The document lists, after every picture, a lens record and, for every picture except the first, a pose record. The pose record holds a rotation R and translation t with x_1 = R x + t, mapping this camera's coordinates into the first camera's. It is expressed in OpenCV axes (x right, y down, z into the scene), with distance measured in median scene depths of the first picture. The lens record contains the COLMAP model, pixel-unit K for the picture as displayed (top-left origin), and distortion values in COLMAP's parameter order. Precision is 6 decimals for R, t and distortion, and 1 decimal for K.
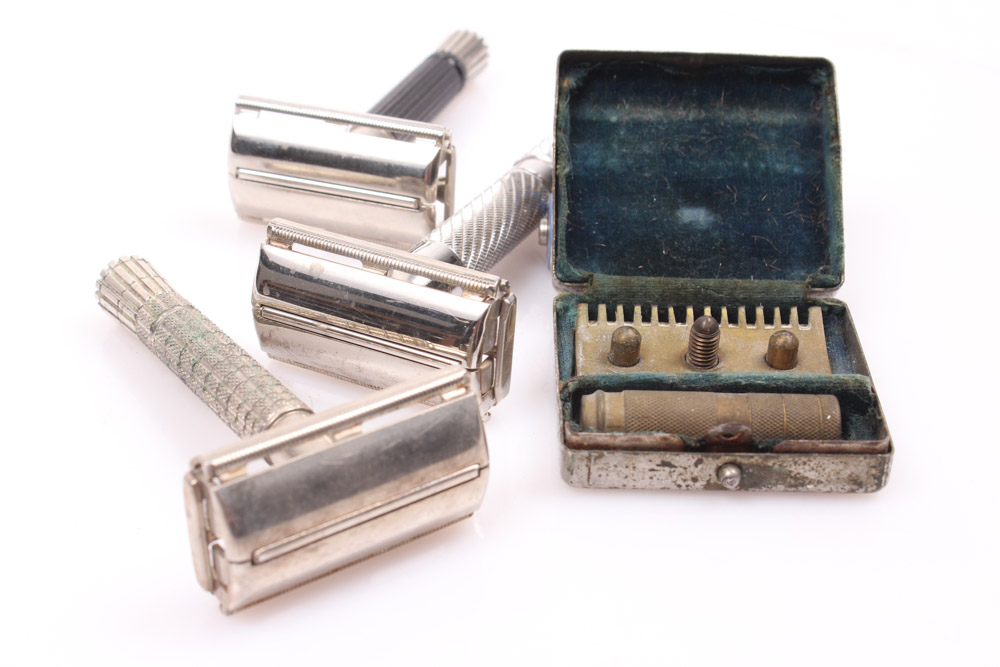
lens RADIAL K [[1666.0, 0, 494.3], [0, 1666.0, 329.8], [0, 0, 1]] dist [-0.000310, 0.000000]
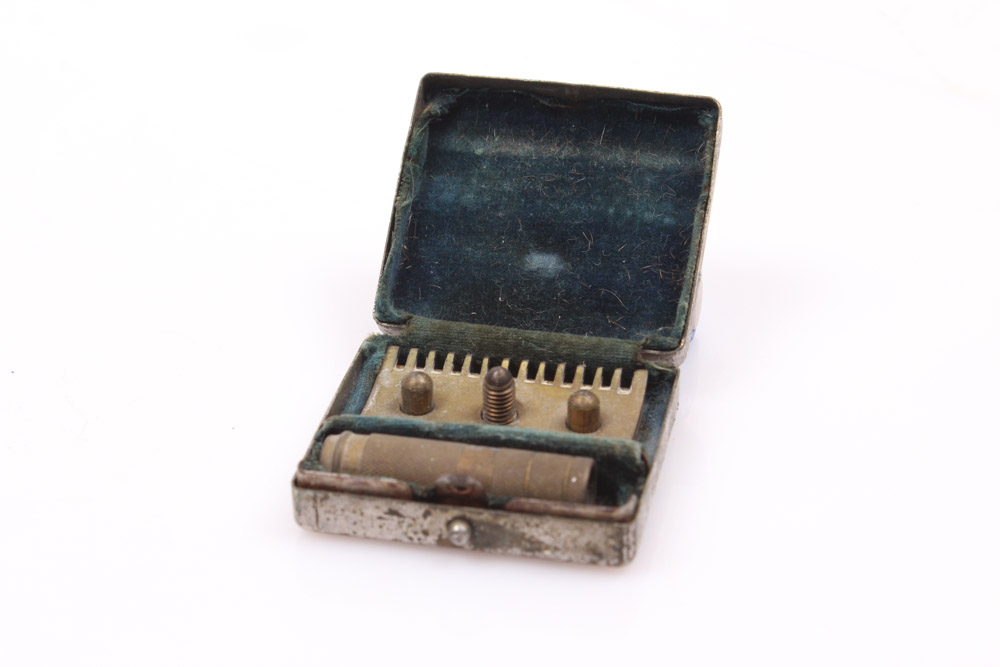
lens RADIAL K [[2298.9, 0, 496.3], [0, 2298.9, 334.6], [0, 0, 1]] dist [0.023141, 0.000000]
pose [[0.977506, 0.078360, -0.195812, 0.371616], [-0.088138, 0.995234, -0.041718, 0.026999], [0.191610, 0.058038, 0.979754, -0.244659]]
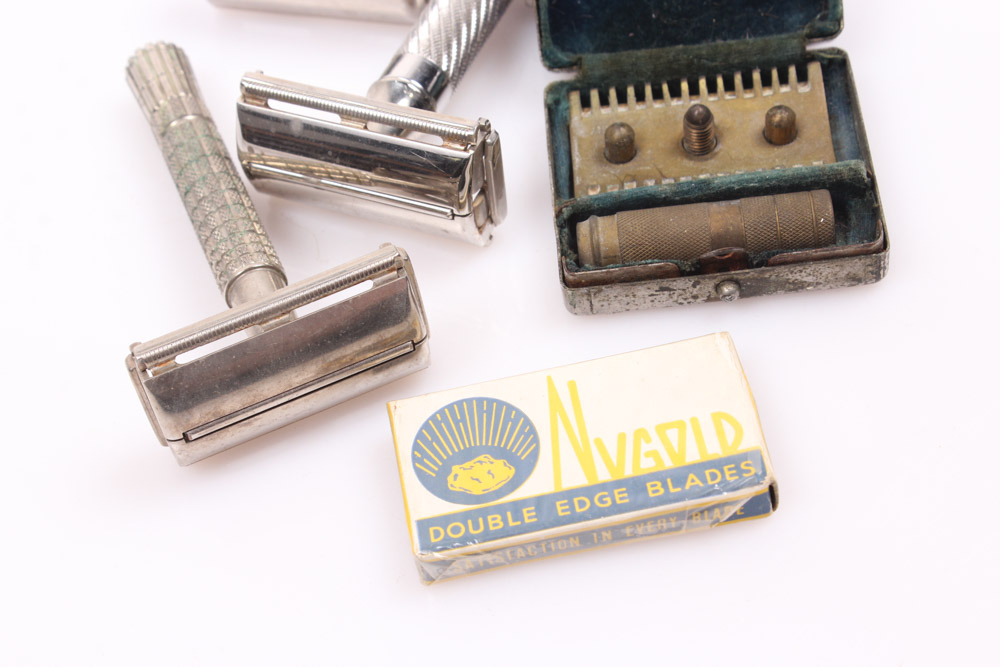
lens RADIAL K [[1904.2, 0, 498.7], [0, 1904.2, 334.1], [0, 0, 1]] dist [0.027139, 0.000000]
pose [[0.988232, -0.126226, -0.086401, 0.091502], [0.147952, 0.932176, 0.330390, -0.268493], [0.038837, -0.339285, 0.939882, -0.098666]]
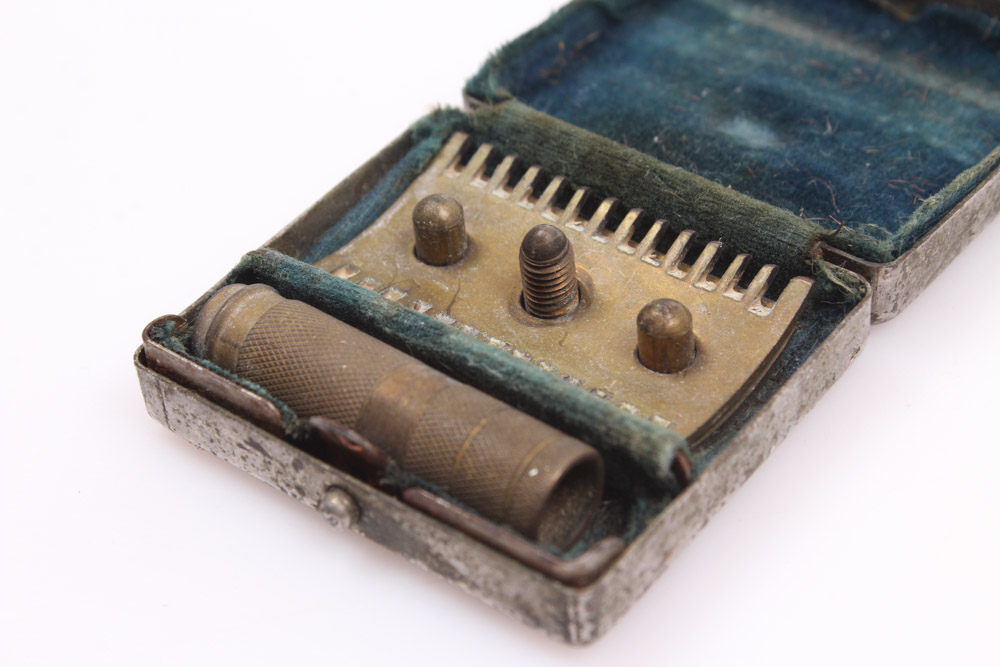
lens RADIAL K [[2298.9, 0, 496.3], [0, 2298.9, 336.3], [0, 0, 1]] dist [0.023141, 0.000000]
pose [[0.793985, 0.354721, -0.493721, 0.495687], [-0.263458, 0.932670, 0.246407, -0.154546], [0.547884, -0.065569, 0.833980, 0.360002]]
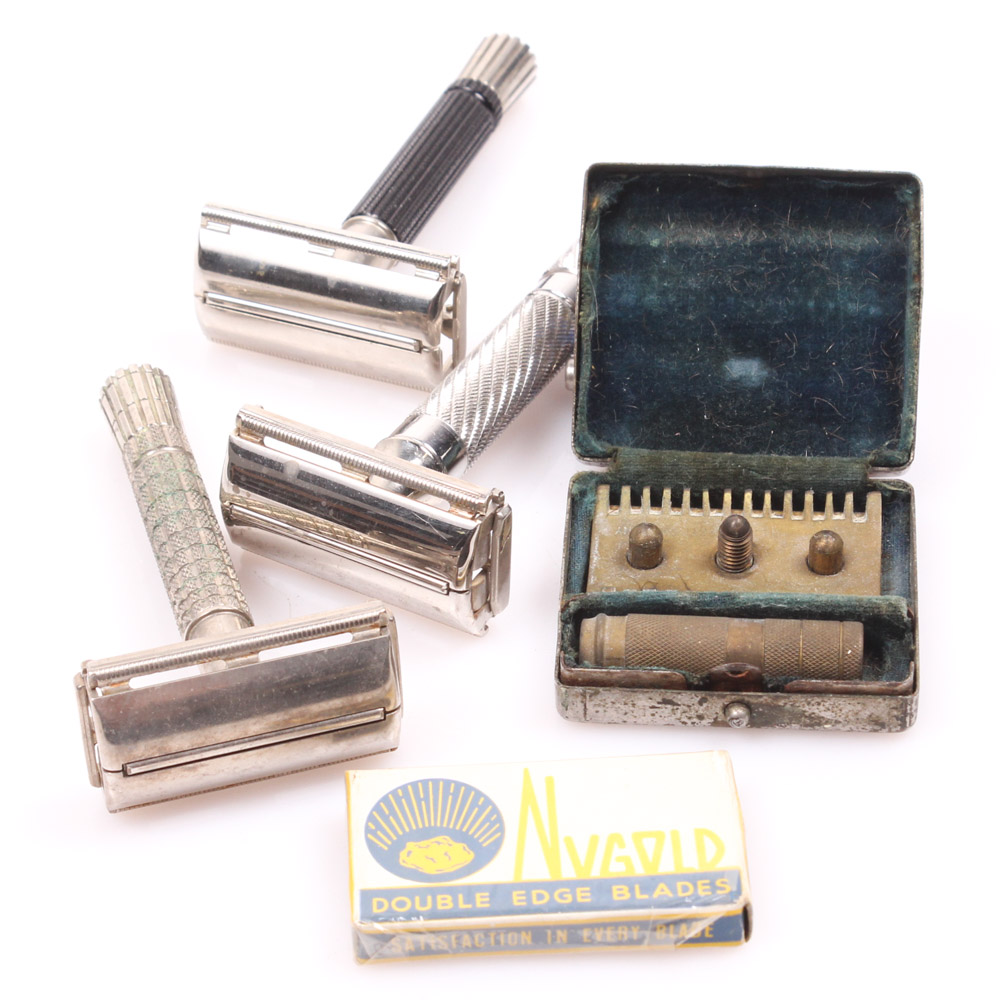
lens RADIAL K [[3463.5, 0, 504.9], [0, 3463.5, 501.6], [0, 0, 1]] dist [-0.001147, 0.000000]
pose [[0.996856, 0.010000, -0.078601, 0.148811], [0.002844, 0.986847, 0.161630, -0.308846], [0.079183, -0.161346, 0.983716, -0.795001]]
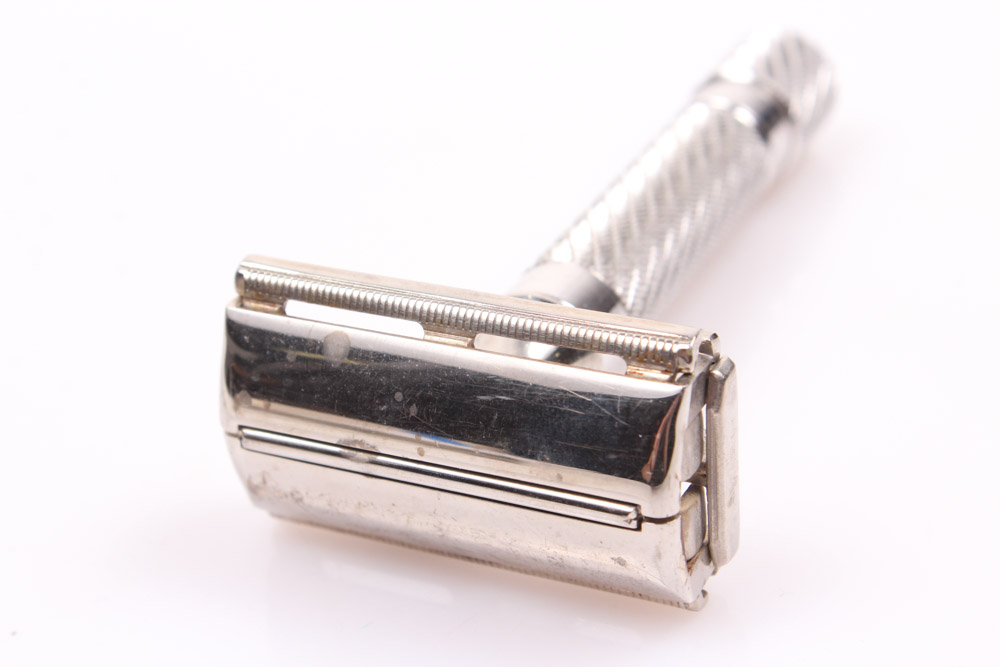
lens RADIAL K [[2298.9, 0, 492.4], [0, 2298.9, 334.7], [0, 0, 1]] dist [0.023141, 0.000000]
pose [[0.991017, -0.108650, -0.077979, -0.003958], [0.108796, 0.994061, -0.002391, -0.032138], [0.077775, -0.006114, 0.996952, 0.292997]]
